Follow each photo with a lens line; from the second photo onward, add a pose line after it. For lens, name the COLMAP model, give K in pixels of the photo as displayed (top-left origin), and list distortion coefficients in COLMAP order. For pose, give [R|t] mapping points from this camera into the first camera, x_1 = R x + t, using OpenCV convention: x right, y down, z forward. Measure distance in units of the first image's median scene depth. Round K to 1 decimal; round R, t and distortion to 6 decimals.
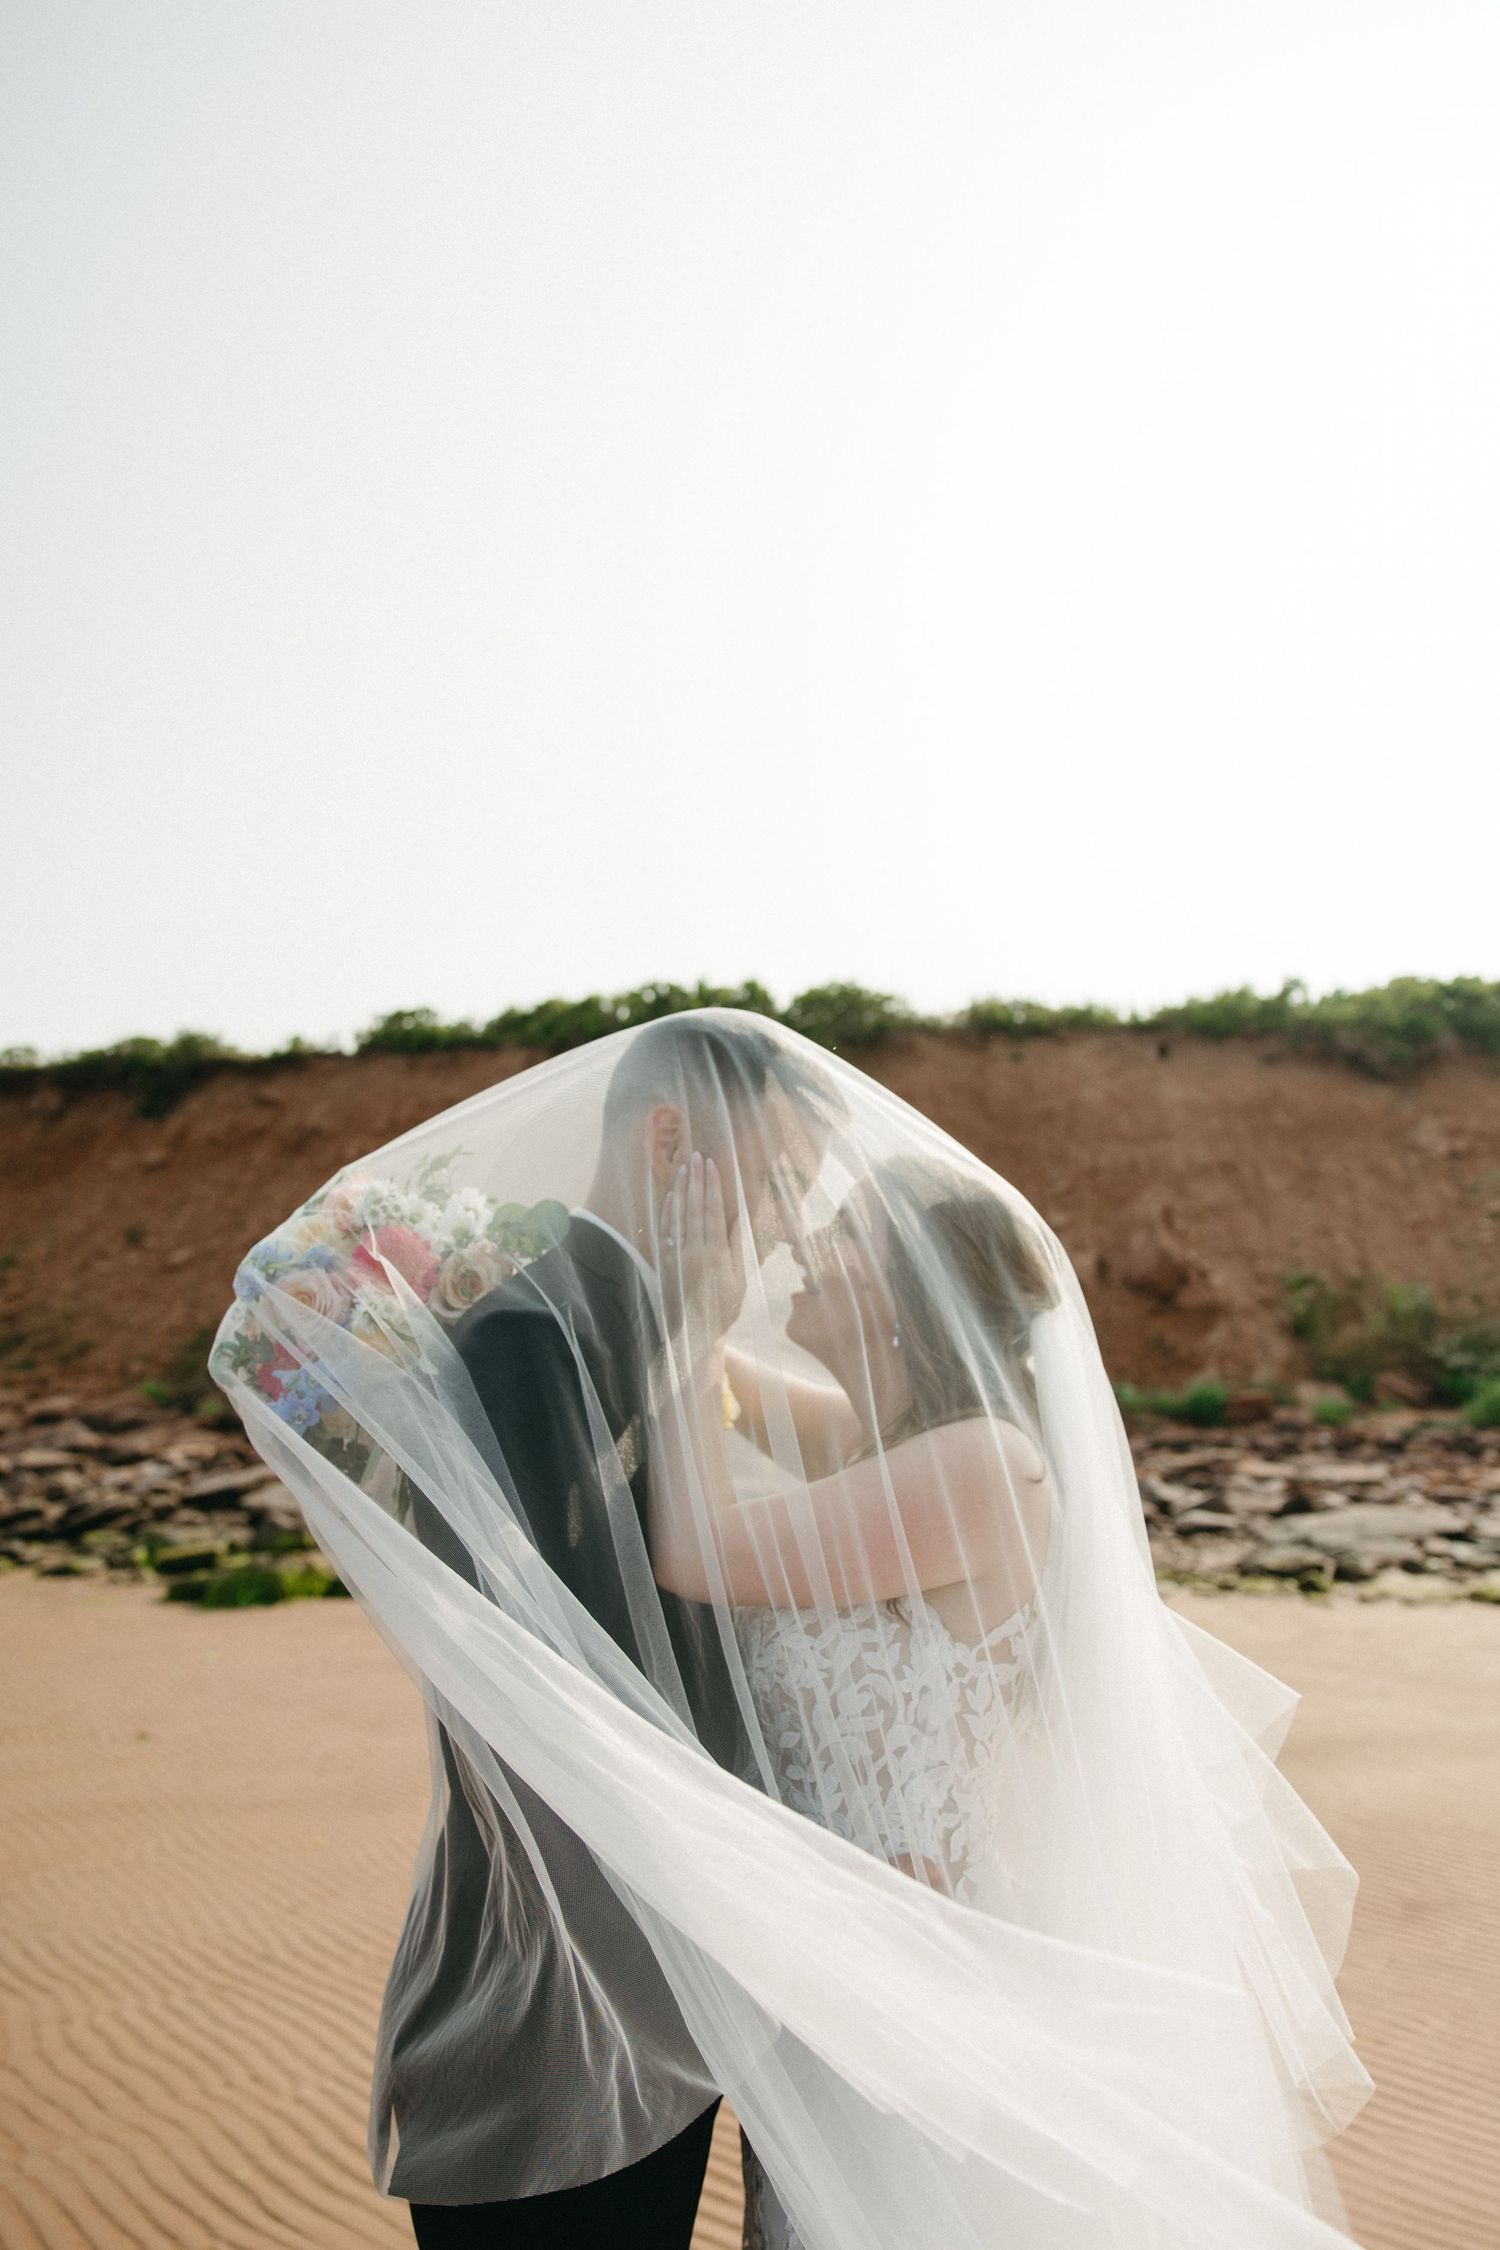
lens RADIAL K [[1598.6, 0, 752.1], [0, 1598.6, 1141.9], [0, 0, 1]] dist [0.004265, 0.001510]
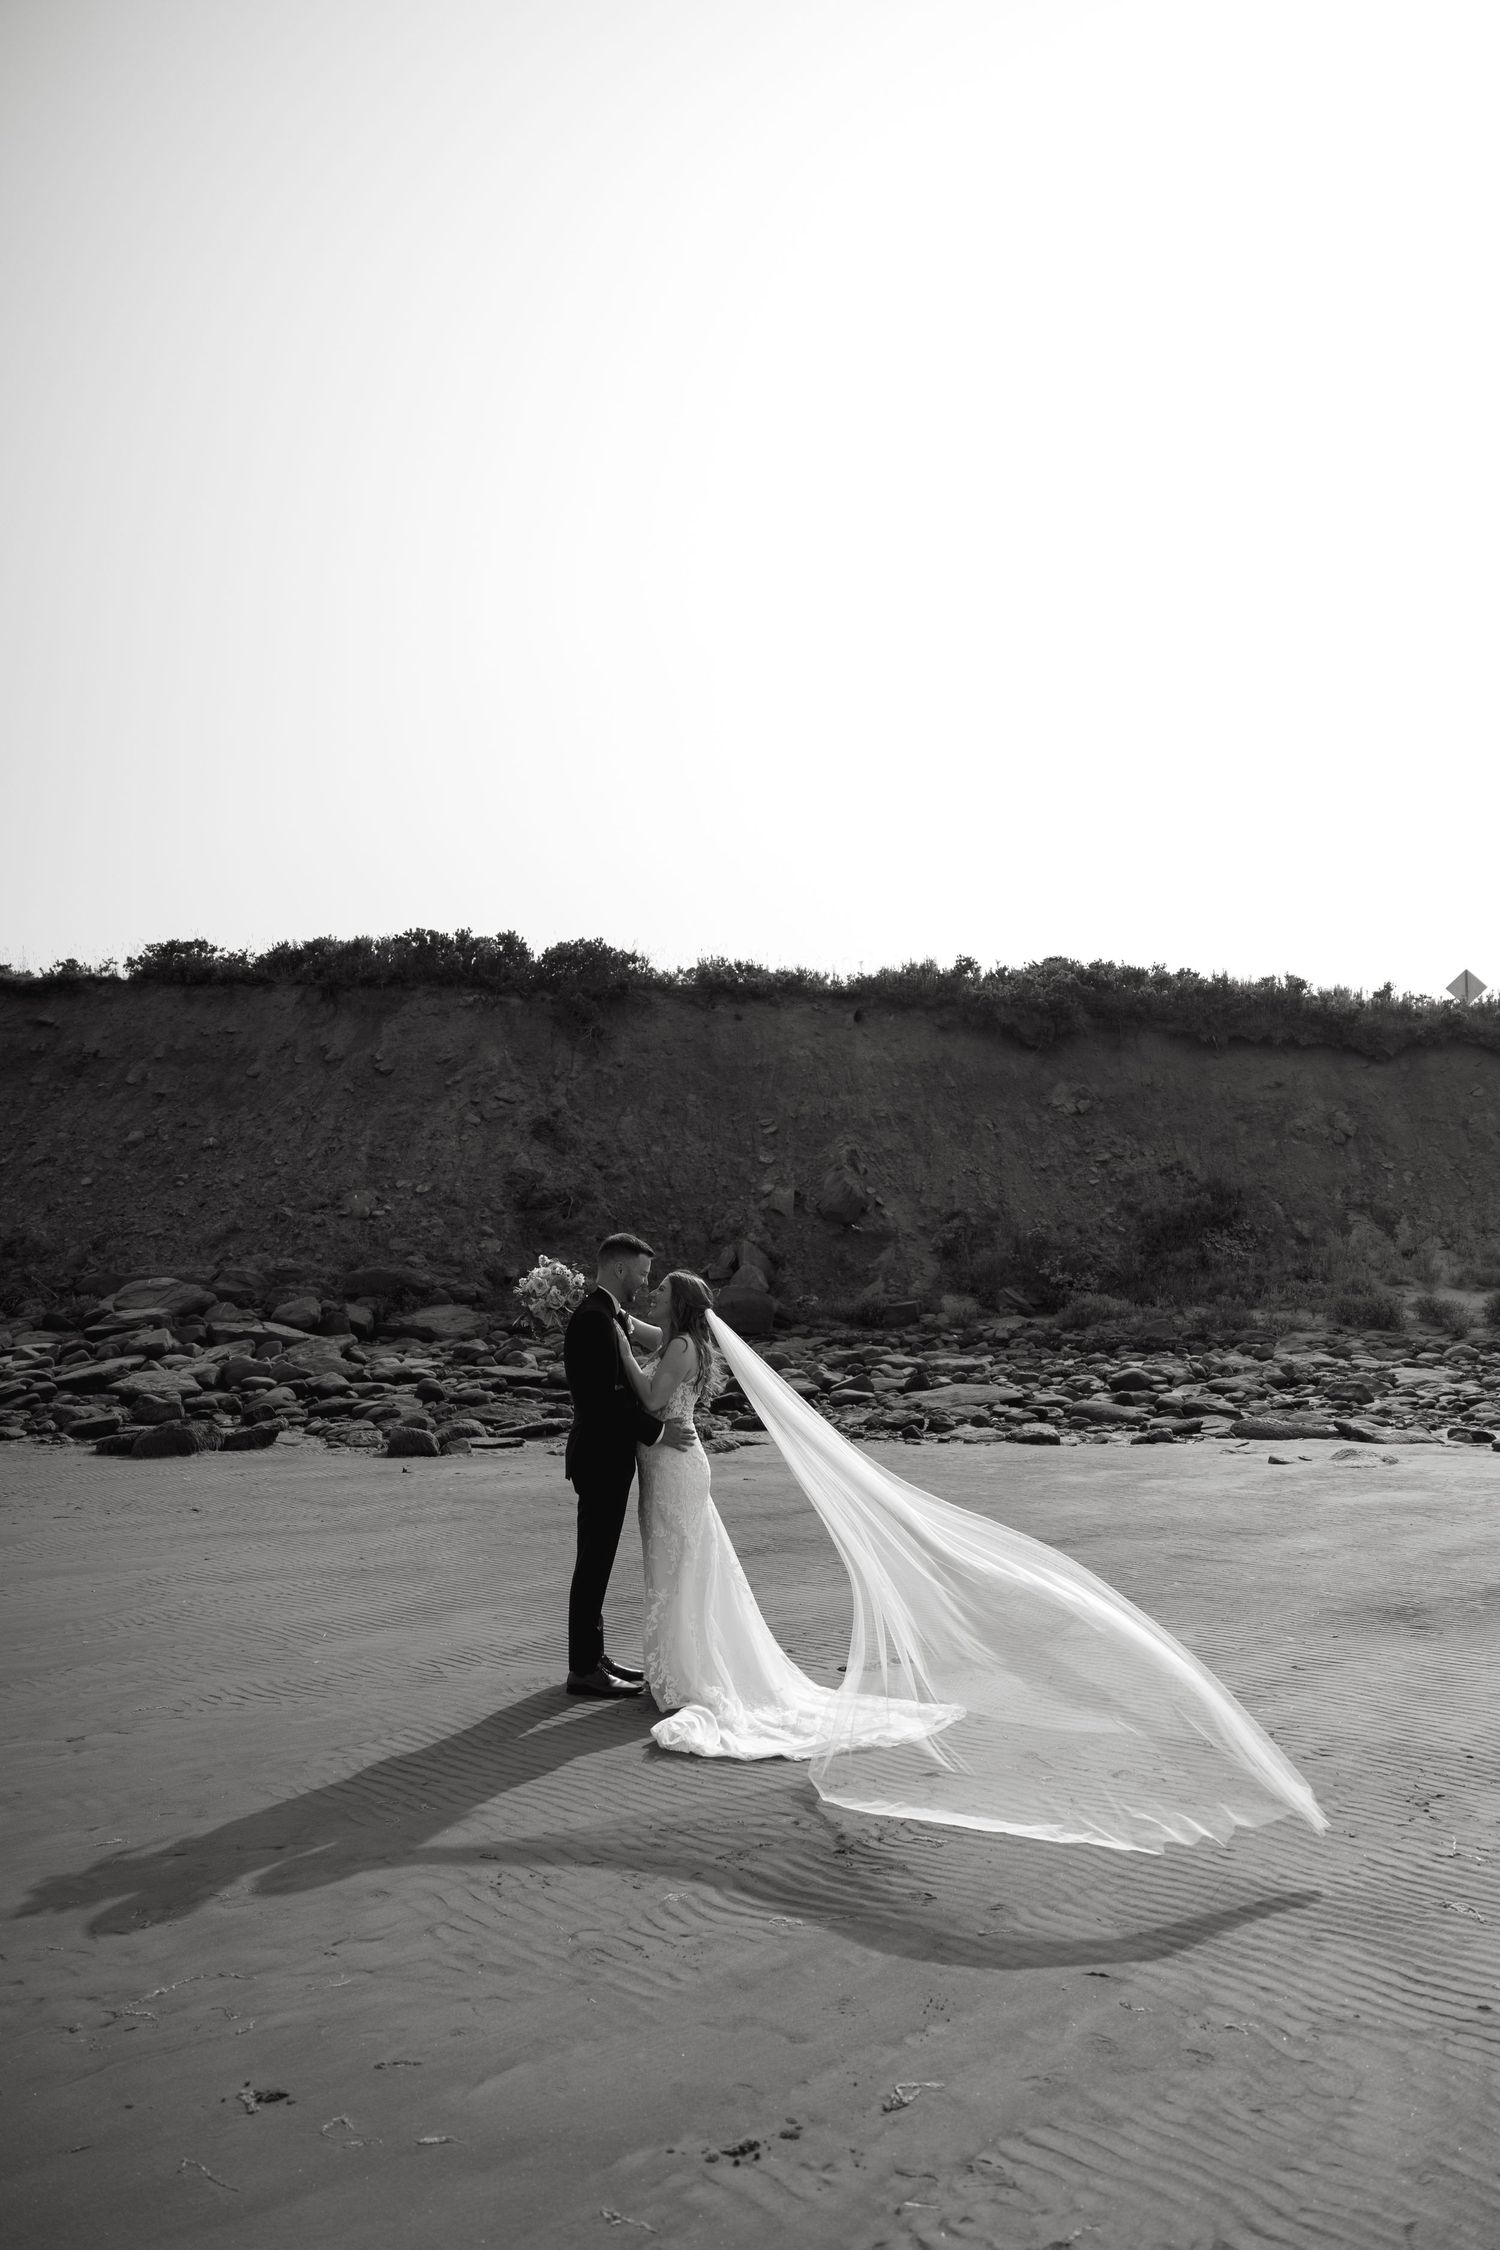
lens RADIAL K [[1601.3, 0, 776.4], [0, 1601.3, 1186.1], [0, 0, 1]] dist [0.000972, 0.001093]
pose [[0.982620, 0.018042, 0.184747, -0.026069], [-0.034469, 0.995691, 0.086090, -0.036919], [-0.182398, -0.090962, 0.979008, -0.200705]]
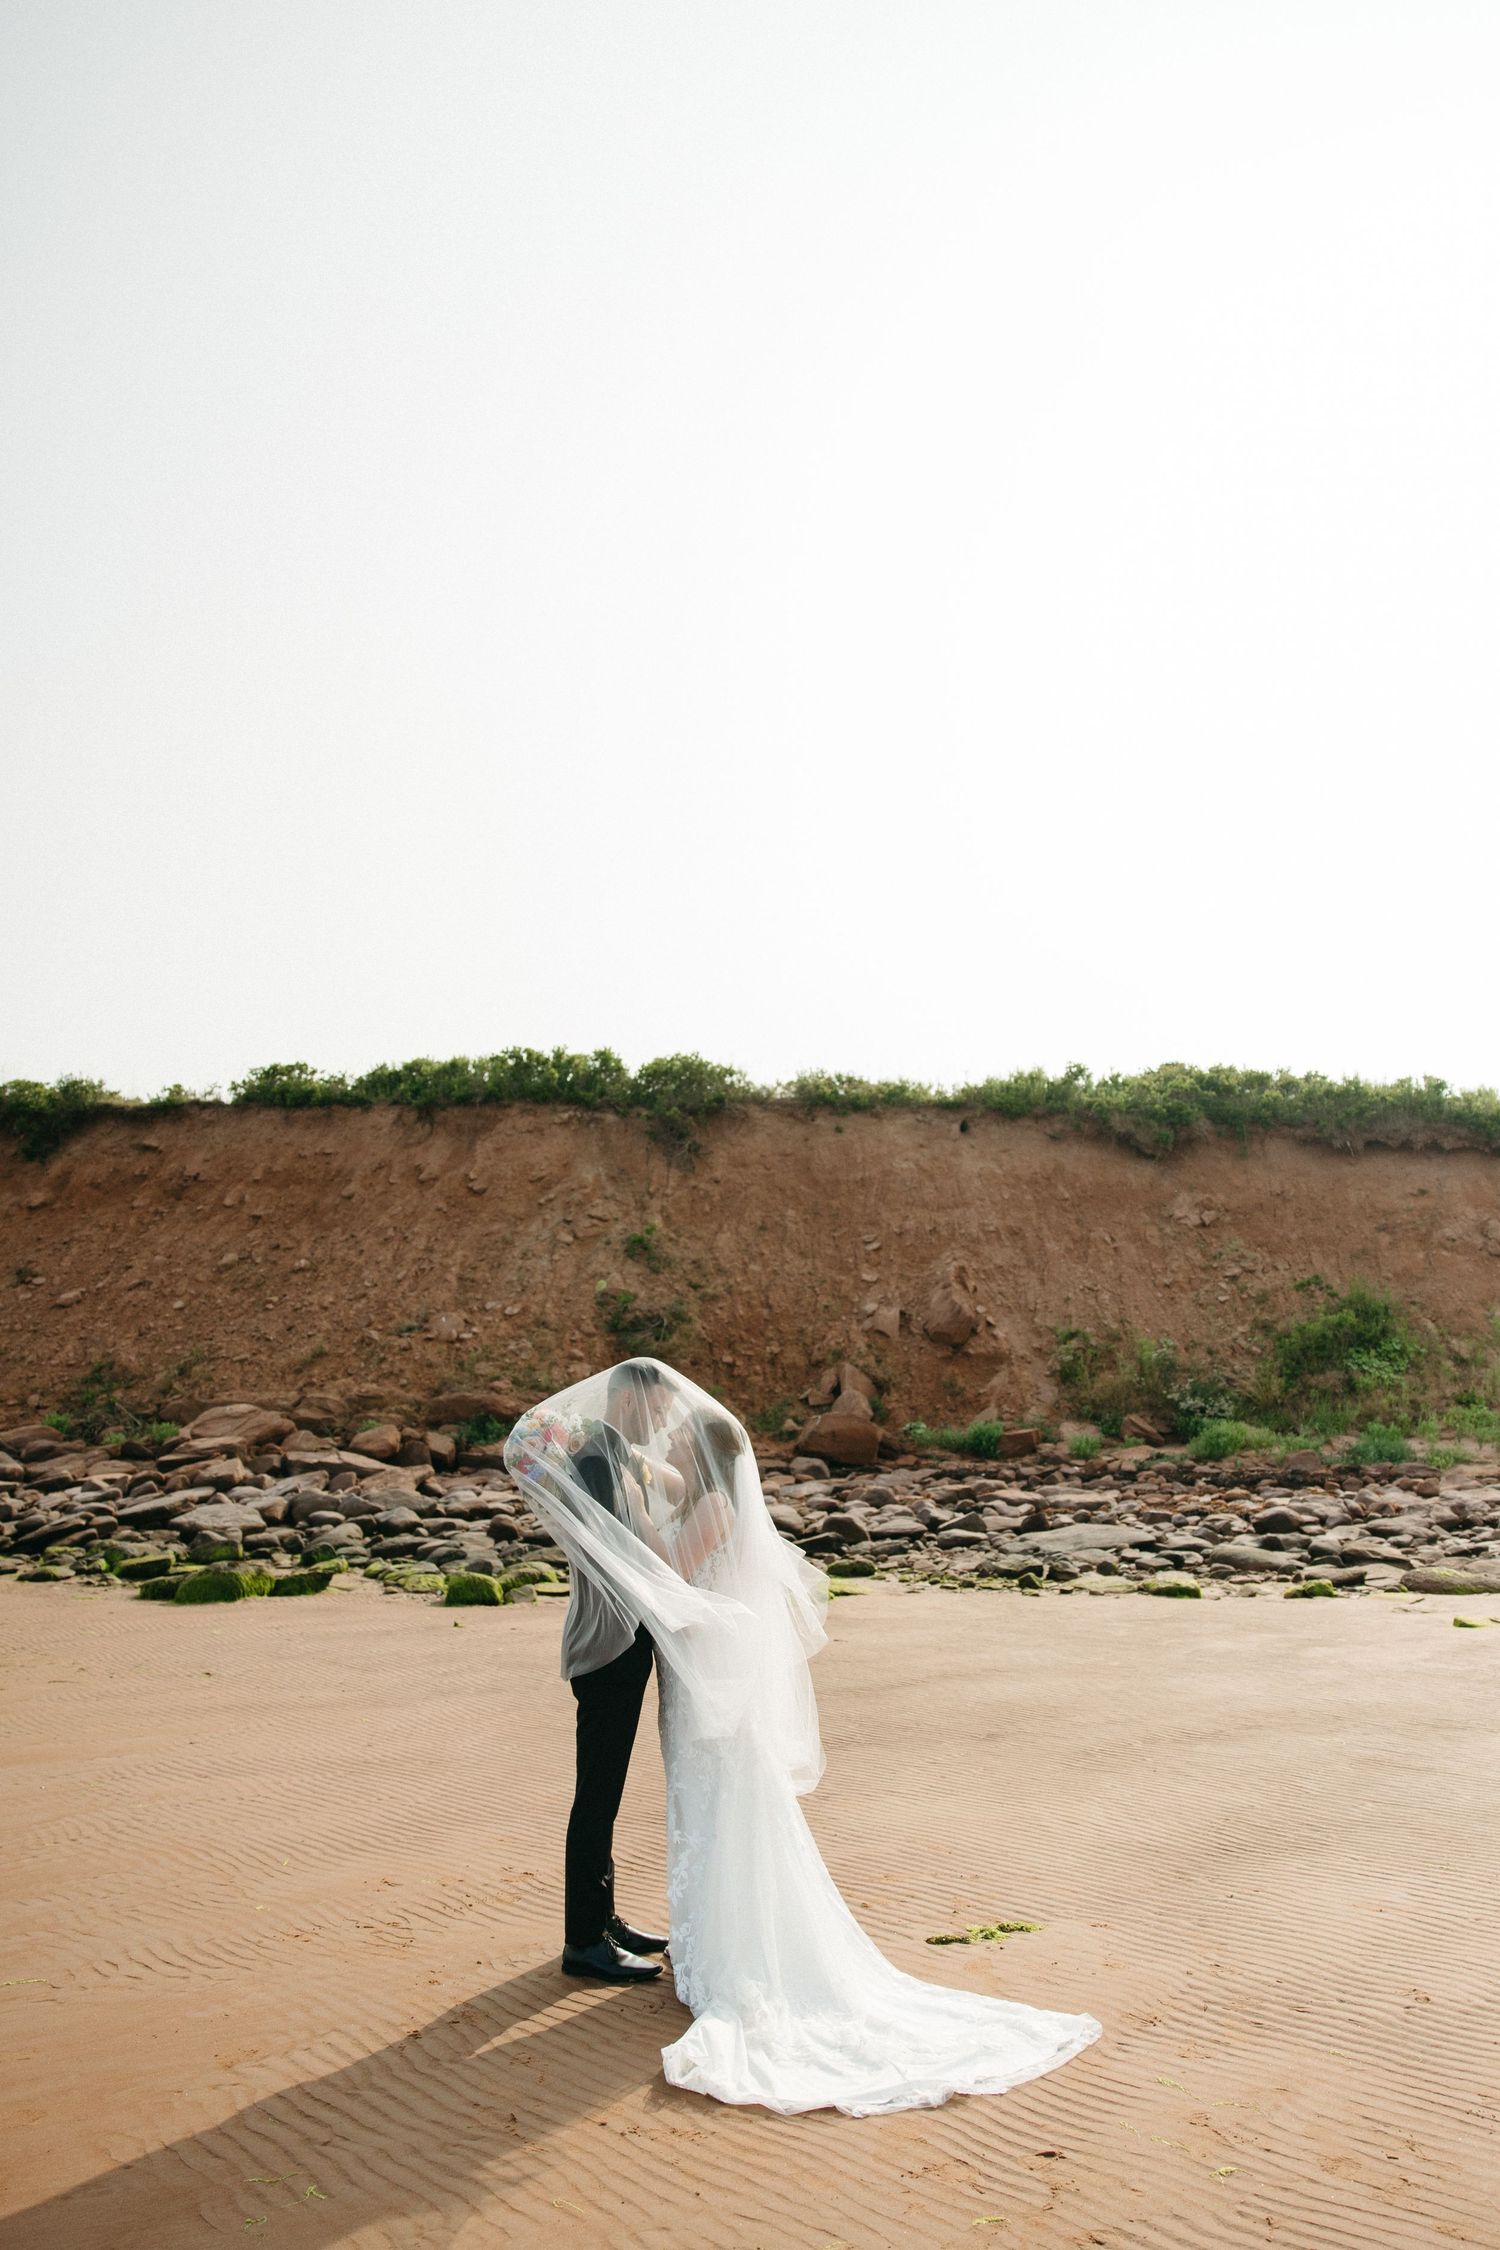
lens RADIAL K [[1603.5, 0, 740.5], [0, 1603.5, 1125.5], [0, 0, 1]] dist [-0.003025, 0.001506]
pose [[0.995554, 0.022424, 0.091489, -0.009052], [-0.020240, 0.999489, -0.024729, -0.030699], [-0.091996, 0.022768, 0.995499, -0.148679]]
